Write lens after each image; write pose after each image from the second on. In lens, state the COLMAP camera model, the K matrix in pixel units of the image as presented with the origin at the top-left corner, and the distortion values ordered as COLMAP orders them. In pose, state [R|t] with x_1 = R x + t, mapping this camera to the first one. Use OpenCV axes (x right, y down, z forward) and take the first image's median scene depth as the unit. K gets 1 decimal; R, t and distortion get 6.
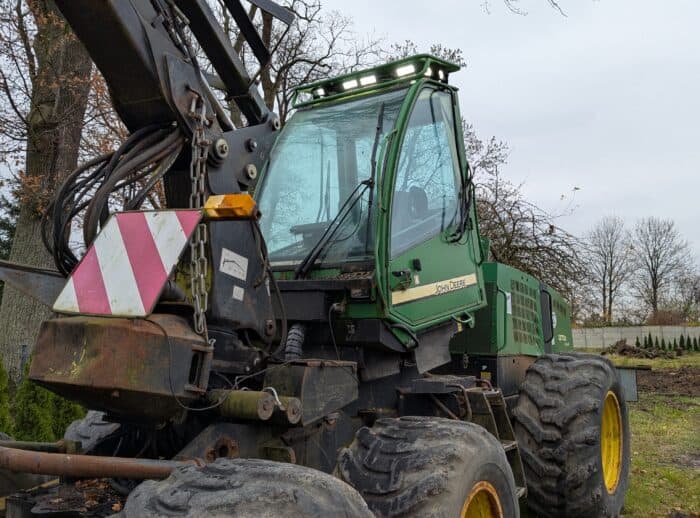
lens RADIAL K [[669.4, 0, 351.1], [0, 669.4, 242.7], [0, 0, 1]] dist [0.034477, -0.048254]
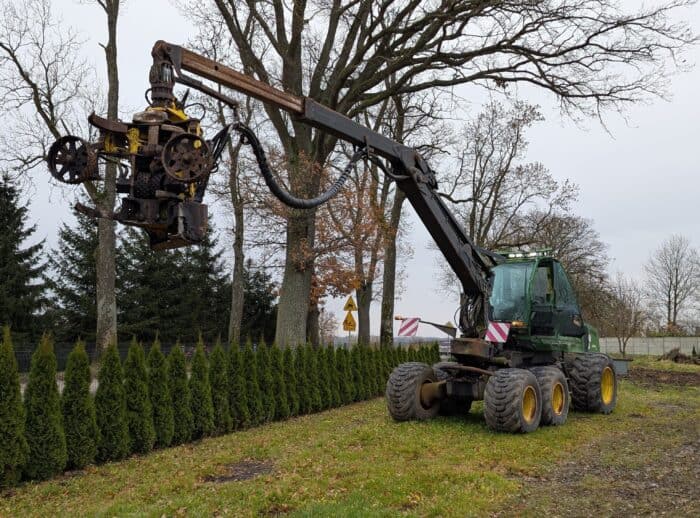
lens RADIAL K [[673.6, 0, 359.1], [0, 673.6, 243.5], [0, 0, 1]] dist [0.036104, -0.075076]
pose [[0.995911, 0.008926, -0.089893, -0.387396], [-0.009060, 0.999958, -0.001082, -0.276387], [0.089879, 0.001892, 0.995951, -1.903378]]
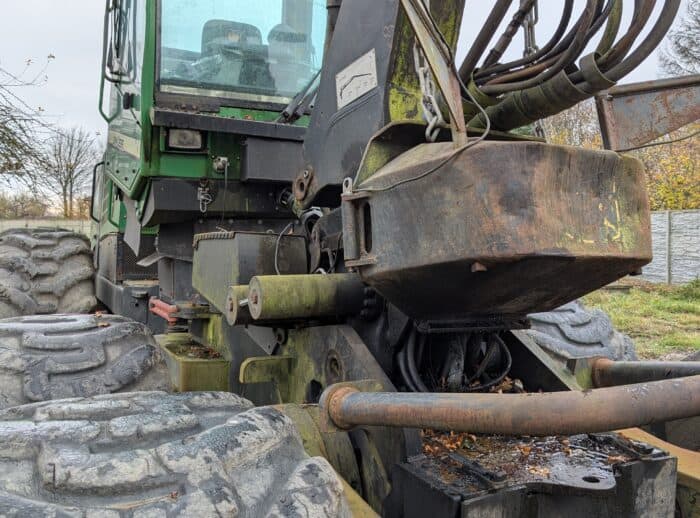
lens RADIAL K [[669.4, 0, 351.1], [0, 669.4, 242.7], [0, 0, 1]] dist [0.034477, -0.048254]
pose [[0.512335, -0.011563, 0.858708, -0.540184], [-0.119586, 0.989207, 0.084670, 0.091222], [-0.850419, -0.146068, 0.505423, 0.476436]]
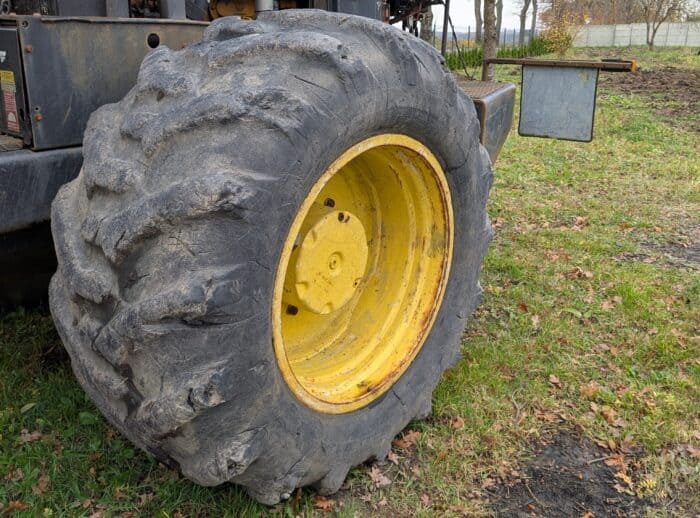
lens RADIAL K [[673.6, 0, 359.1], [0, 673.6, 243.5], [0, 0, 1]] dist [0.036104, -0.075076]
pose [[0.992862, 0.040404, -0.112217, 0.458446], [0.011075, 0.905574, 0.424044, 0.144799], [0.118754, -0.422260, 0.898662, 0.762507]]
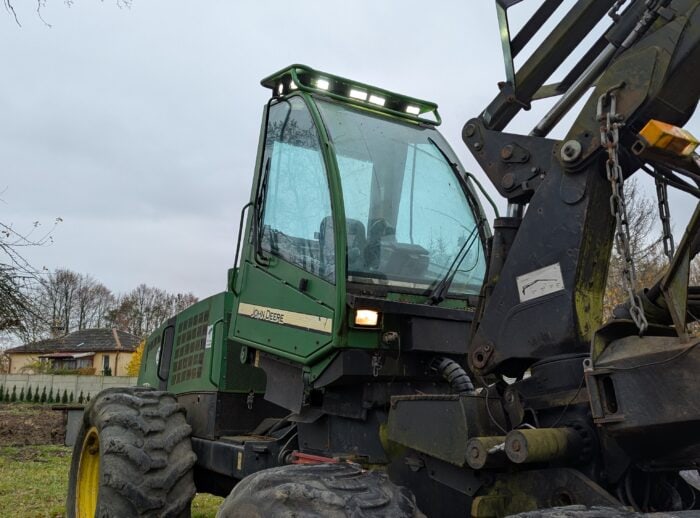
lens RADIAL K [[664.7, 0, 351.9], [0, 664.7, 252.1], [0, 0, 1]] dist [0.070047, -0.088360]
pose [[0.408999, 0.182291, 0.894142, -0.773594], [-0.129102, 0.981548, -0.141056, 0.102412], [-0.903356, -0.057744, 0.424987, 0.608222]]
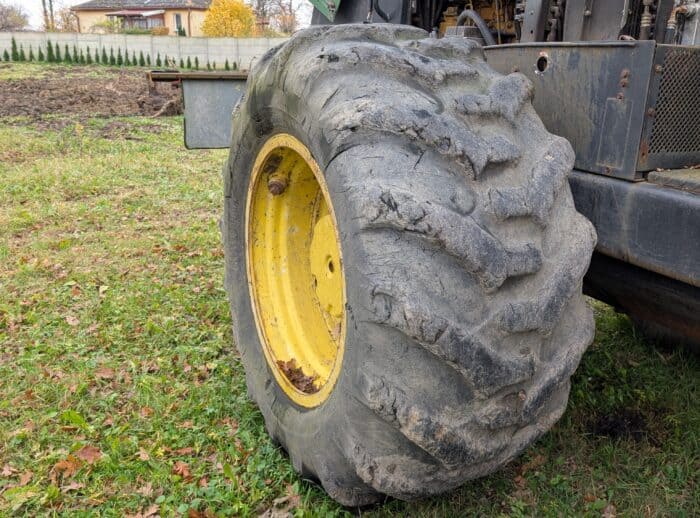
lens RADIAL K [[685.4, 0, 345.6], [0, 685.4, 246.0], [0, 0, 1]] dist [0.038999, -0.017258]
pose [[0.509645, -0.230492, 0.828937, -0.300401], [-0.125186, 0.933331, 0.336485, 0.192157], [-0.851229, -0.275259, 0.446813, 1.152563]]
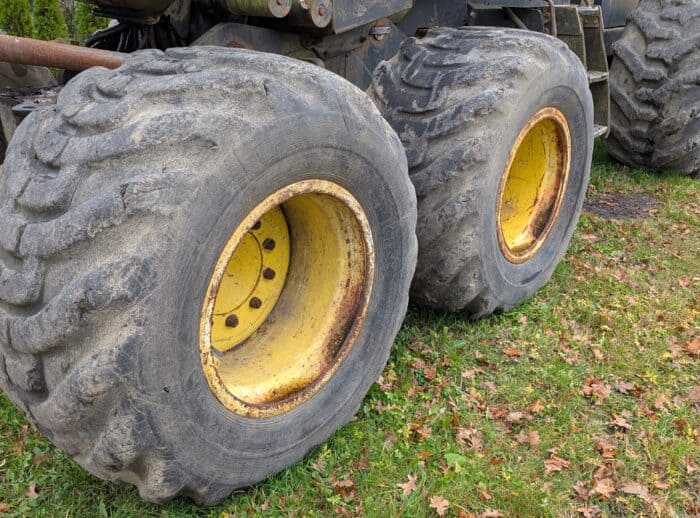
lens RADIAL K [[671.1, 0, 343.4], [0, 671.1, 259.5], [0, 0, 1]] dist [0.014115, -0.017179]
pose [[0.988346, 0.075695, -0.132068, 0.042822], [0.001205, 0.863680, 0.504040, 0.064340], [0.152217, -0.498325, 0.853523, 0.110419]]
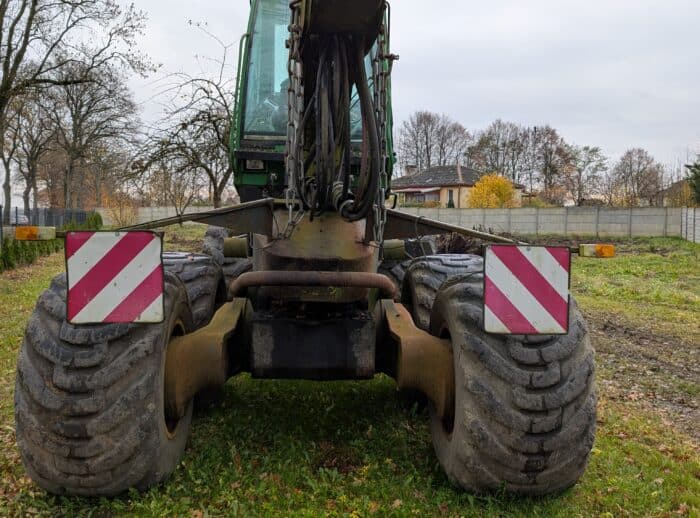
lens RADIAL K [[671.1, 0, 343.4], [0, 671.1, 259.5], [0, 0, 1]] dist [0.014115, -0.017179]
pose [[0.828881, -0.025738, 0.558832, -0.593738], [-0.088012, 0.980501, 0.175701, 0.020639], [-0.552458, -0.194820, 0.810454, -0.042403]]
